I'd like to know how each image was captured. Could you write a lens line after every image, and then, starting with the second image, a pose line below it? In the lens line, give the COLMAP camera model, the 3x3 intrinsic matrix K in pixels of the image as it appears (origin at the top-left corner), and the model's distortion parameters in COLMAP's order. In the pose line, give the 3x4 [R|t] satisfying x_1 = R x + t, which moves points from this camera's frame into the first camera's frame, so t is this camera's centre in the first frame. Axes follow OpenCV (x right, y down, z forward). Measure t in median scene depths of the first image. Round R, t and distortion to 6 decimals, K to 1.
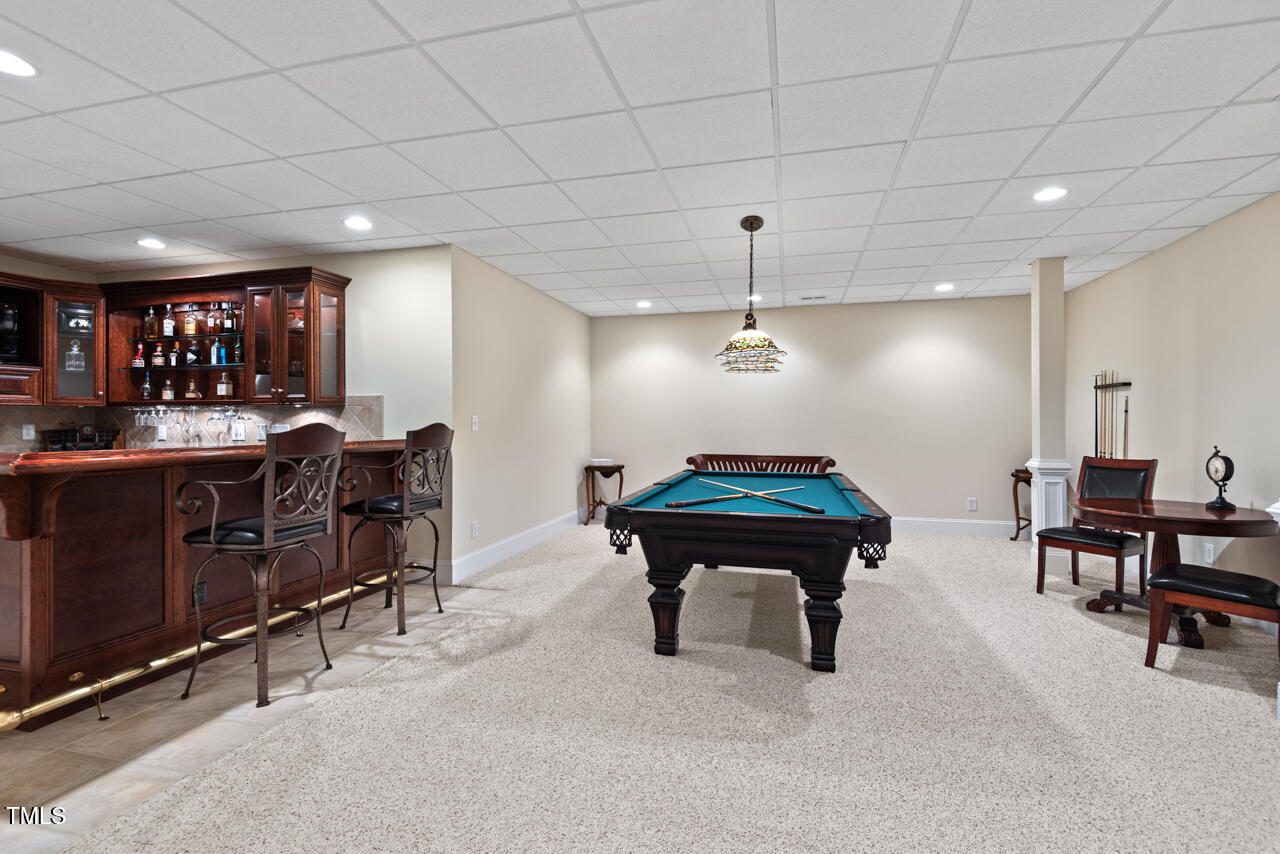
lens RADIAL K [[593.1, 0, 670.1], [0, 593.1, 415.7], [0, 0, 1]] dist [0.012312, -0.010778]
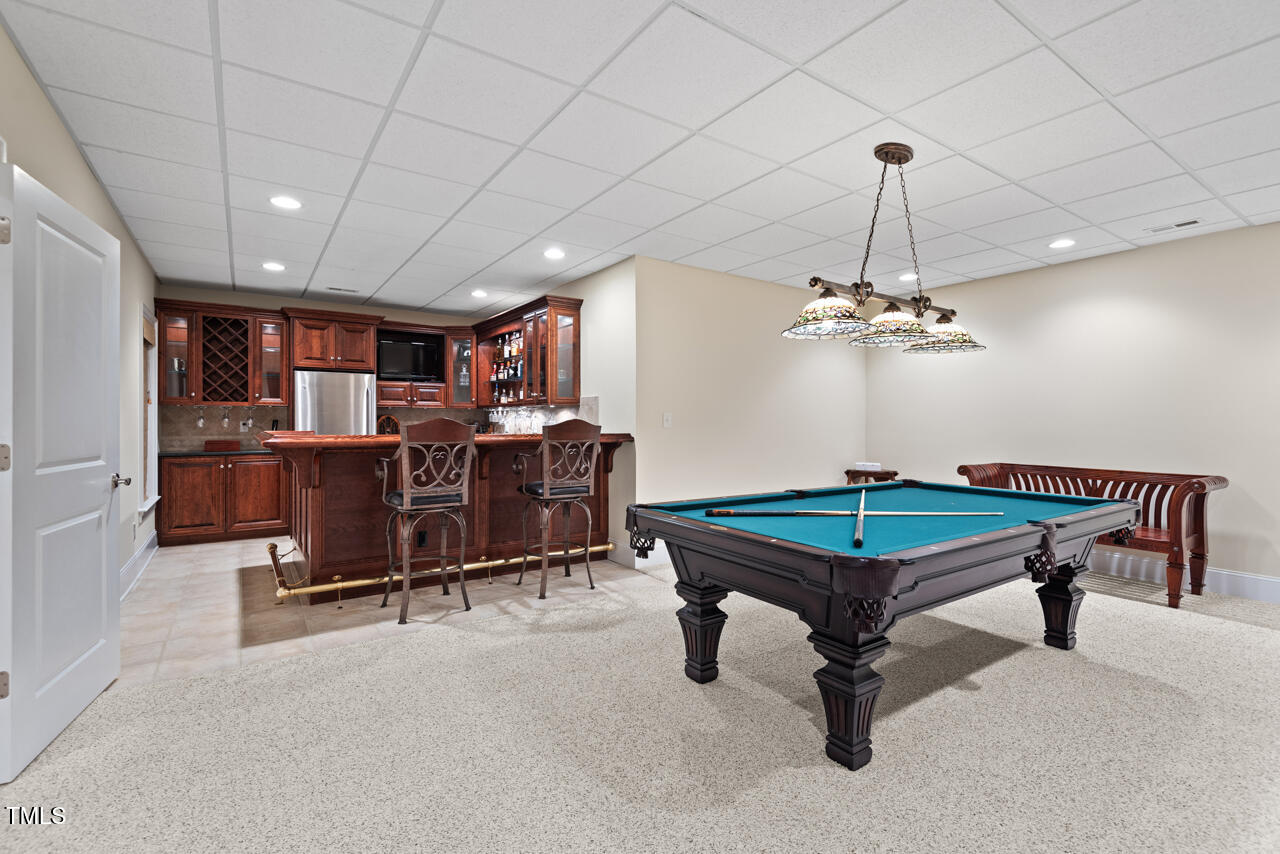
lens RADIAL K [[593.1, 0, 641.4], [0, 593.1, 420.4], [0, 0, 1]] dist [0.012312, -0.010778]
pose [[0.743141, 0.002608, -0.669130, 0.368651], [0.002518, 0.999974, 0.006694, 0.005910], [0.669130, -0.006660, 0.743115, 0.201398]]
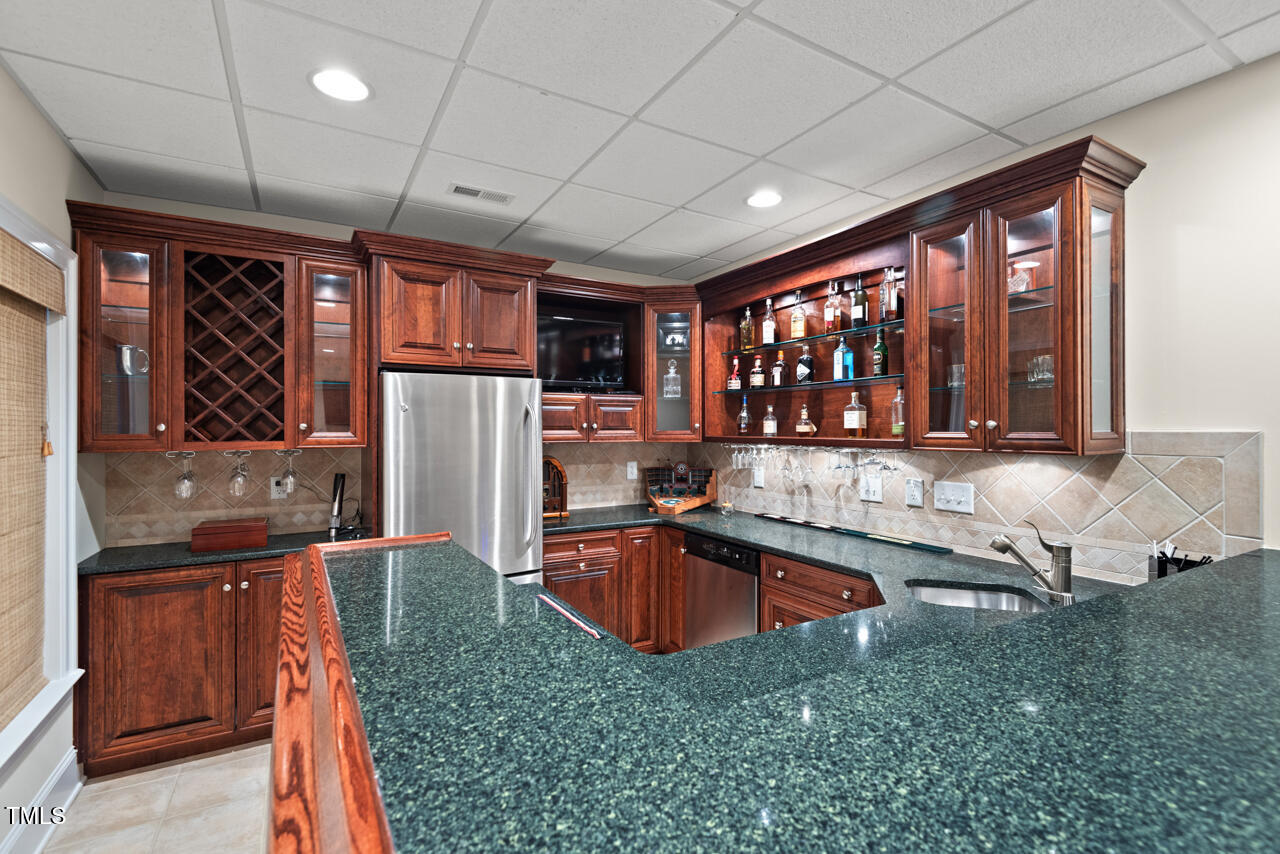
lens RADIAL K [[593.1, 0, 633.4], [0, 593.1, 423.1], [0, 0, 1]] dist [0.012312, -0.010778]
pose [[0.692171, -0.007619, -0.721693, -0.500087], [0.007908, 0.999964, -0.002971, -0.043388], [0.721690, -0.003651, 0.692207, 0.441786]]
